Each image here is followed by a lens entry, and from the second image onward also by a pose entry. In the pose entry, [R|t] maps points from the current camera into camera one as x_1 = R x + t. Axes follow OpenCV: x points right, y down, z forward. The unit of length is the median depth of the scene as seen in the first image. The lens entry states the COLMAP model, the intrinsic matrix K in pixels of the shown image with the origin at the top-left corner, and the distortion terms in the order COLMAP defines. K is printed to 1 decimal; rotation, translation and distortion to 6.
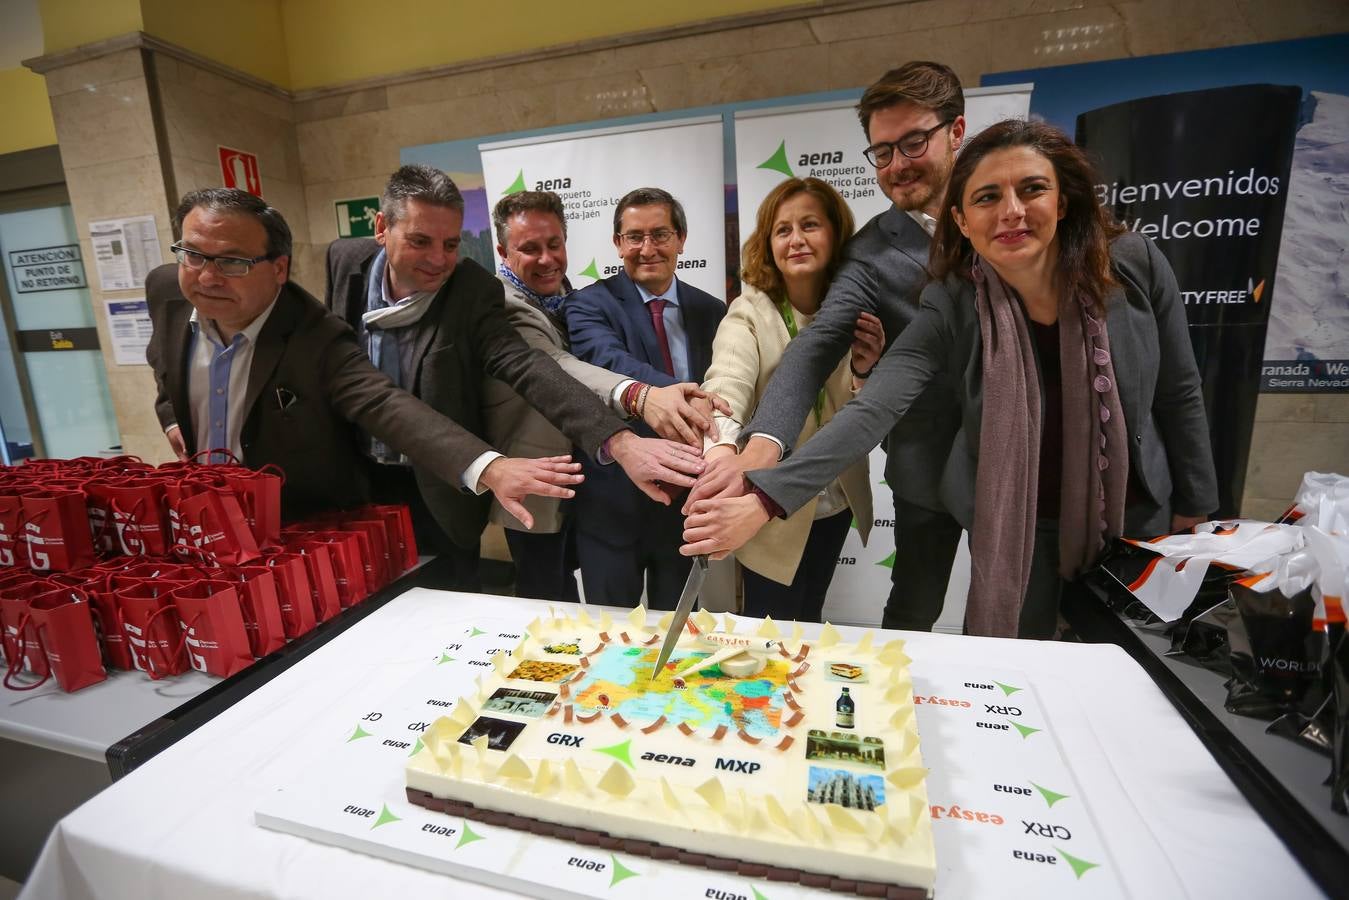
lens RADIAL K [[631.0, 0, 669.2], [0, 631.0, 451.4], [0, 0, 1]] dist [-0.048117, 0.019872]
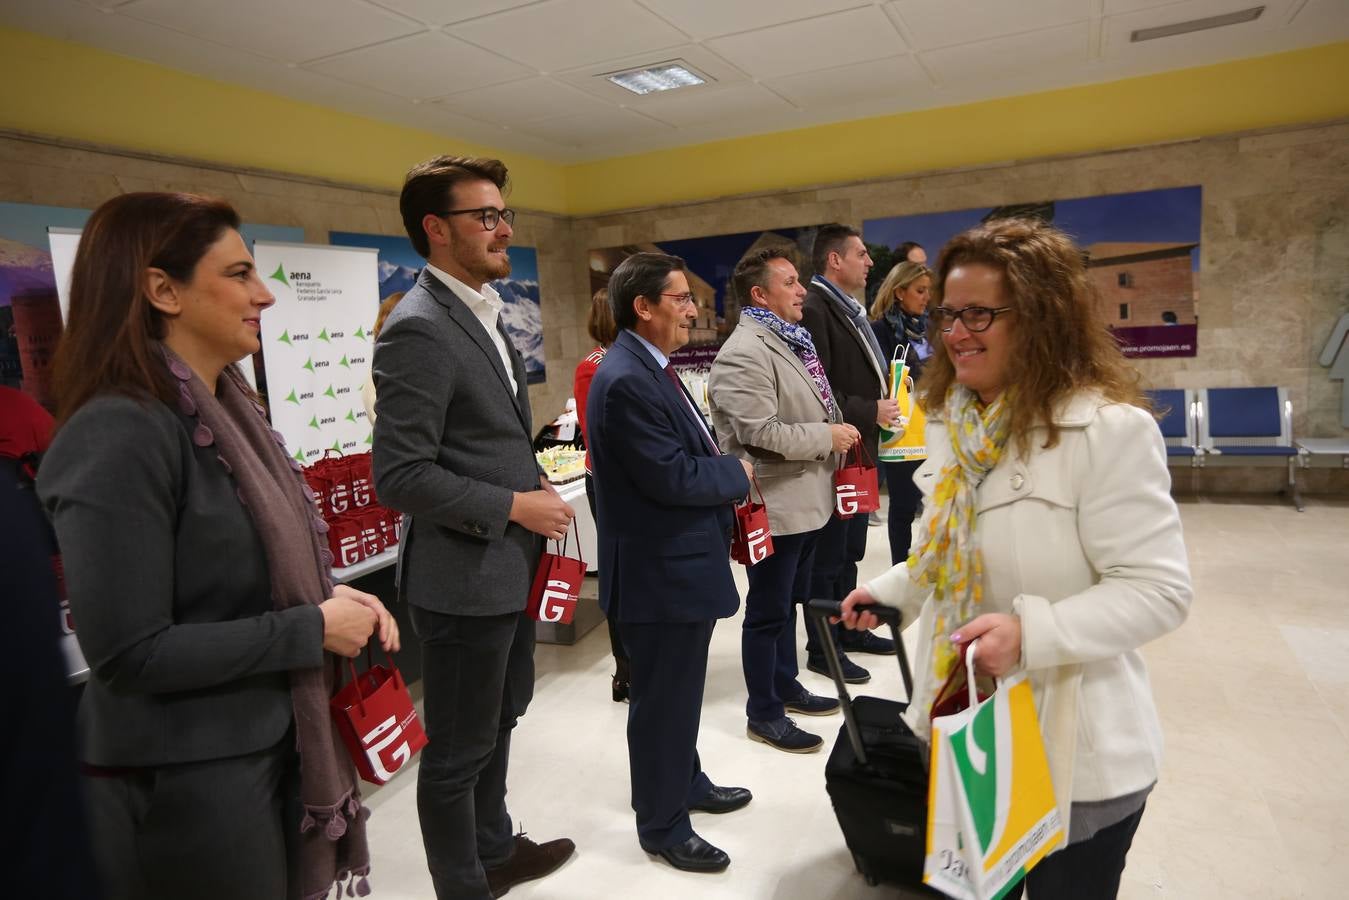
lens RADIAL K [[873.5, 0, 674.5], [0, 873.5, 450.0], [0, 0, 1]] dist [-0.042864, 0.077570]
pose [[0.158646, -0.120457, 0.979960, -5.377830], [0.254575, 0.963961, 0.077277, 0.105010], [-0.953951, 0.237213, 0.183594, -0.654764]]
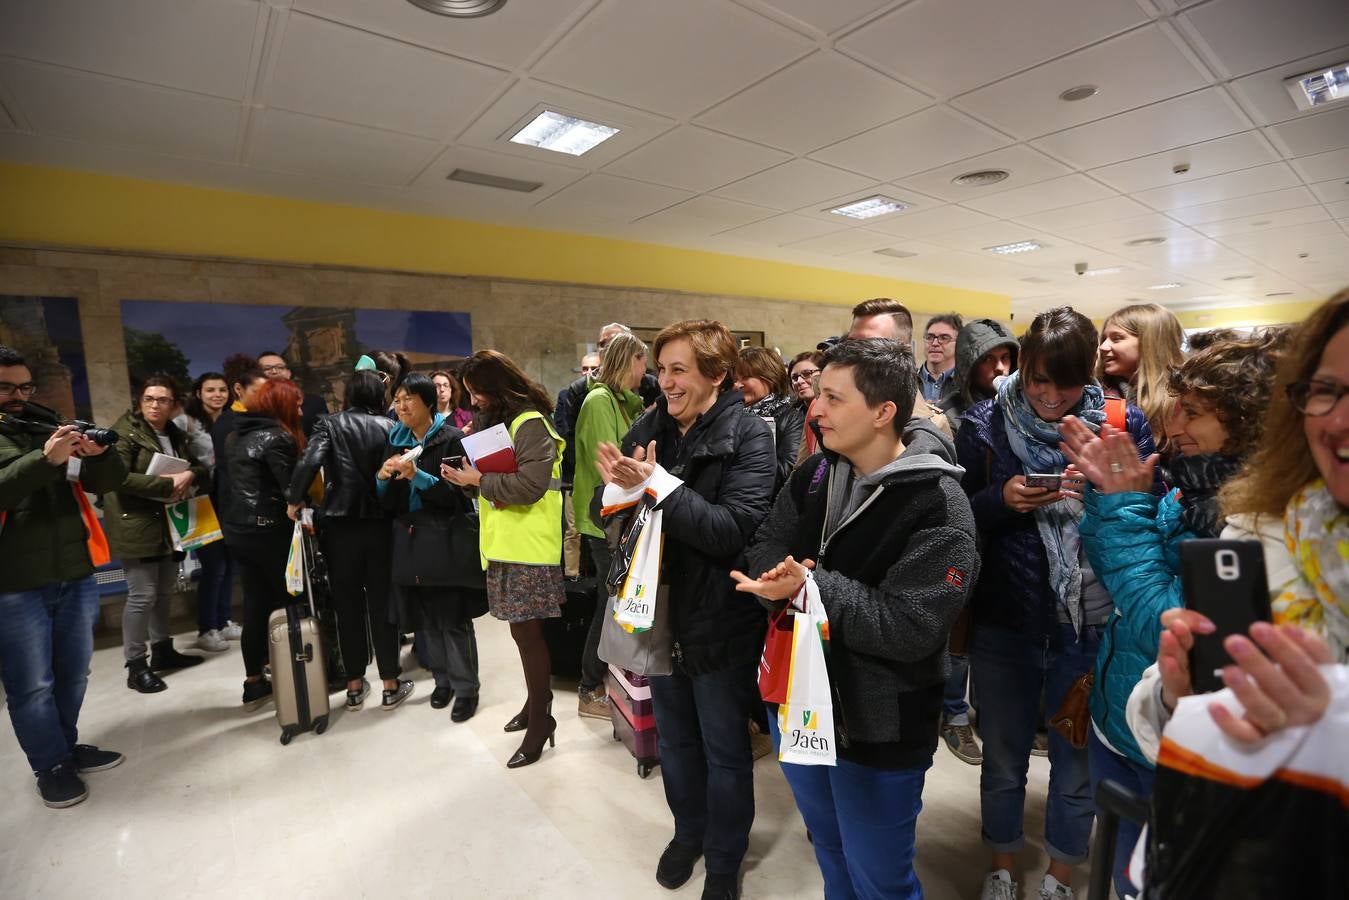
lens RADIAL K [[626.0, 0, 654.5], [0, 626.0, 446.6], [0, 0, 1]] dist [-0.046449, 0.021016]
pose [[-0.787858, -0.003226, 0.615848, -2.506778], [0.182375, 0.953912, 0.238310, -0.239641], [-0.588234, 0.300069, -0.750959, 0.171895]]
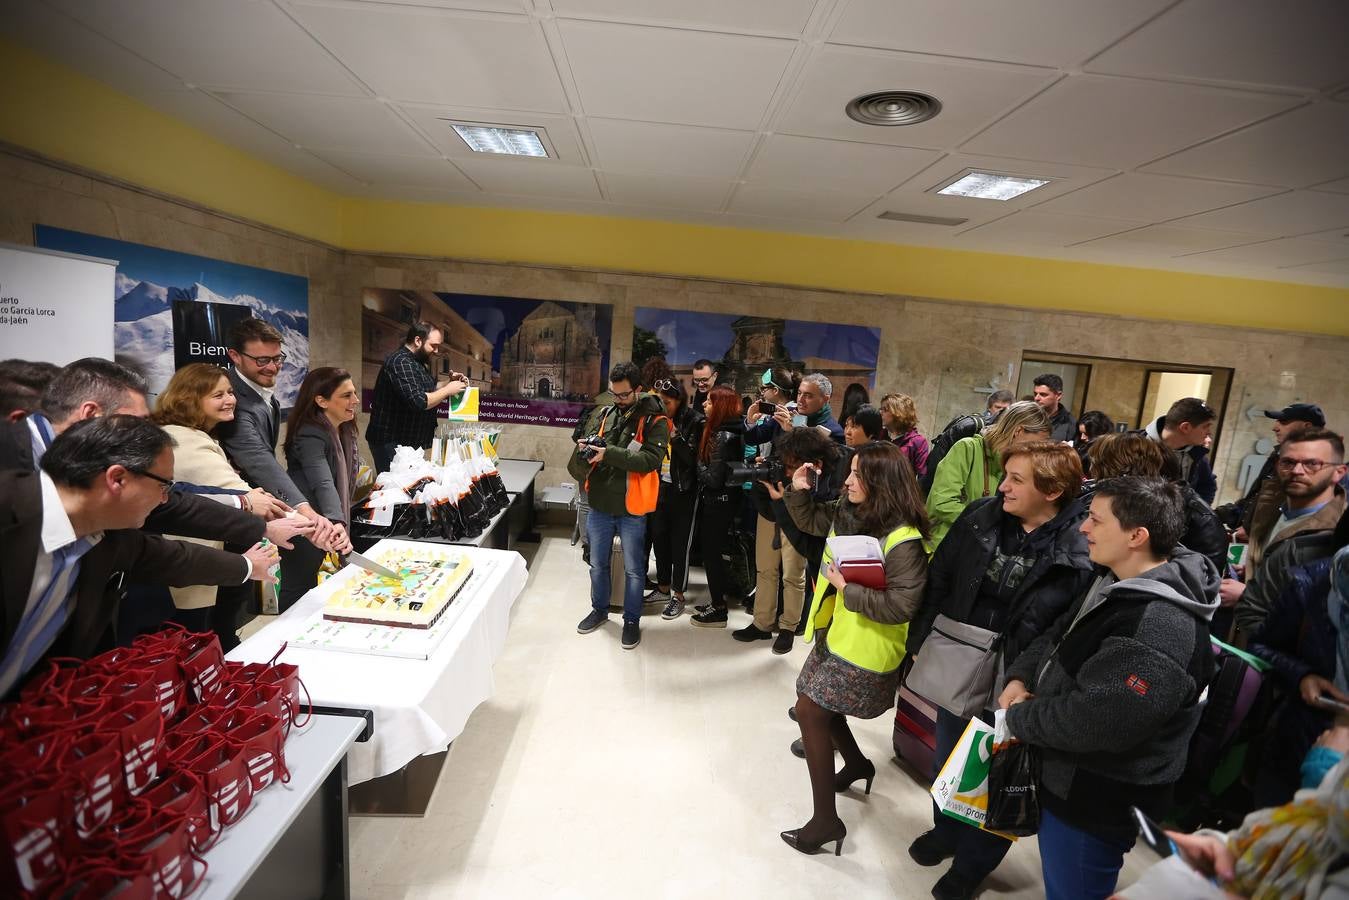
lens RADIAL K [[631.0, 0, 669.2], [0, 631.0, 451.4], [0, 0, 1]] dist [-0.048117, 0.019872]
pose [[-0.290337, -0.141657, 0.946381, -3.411016], [0.126068, 0.974700, 0.184572, -0.669395], [-0.948584, 0.172897, -0.265132, 0.530658]]
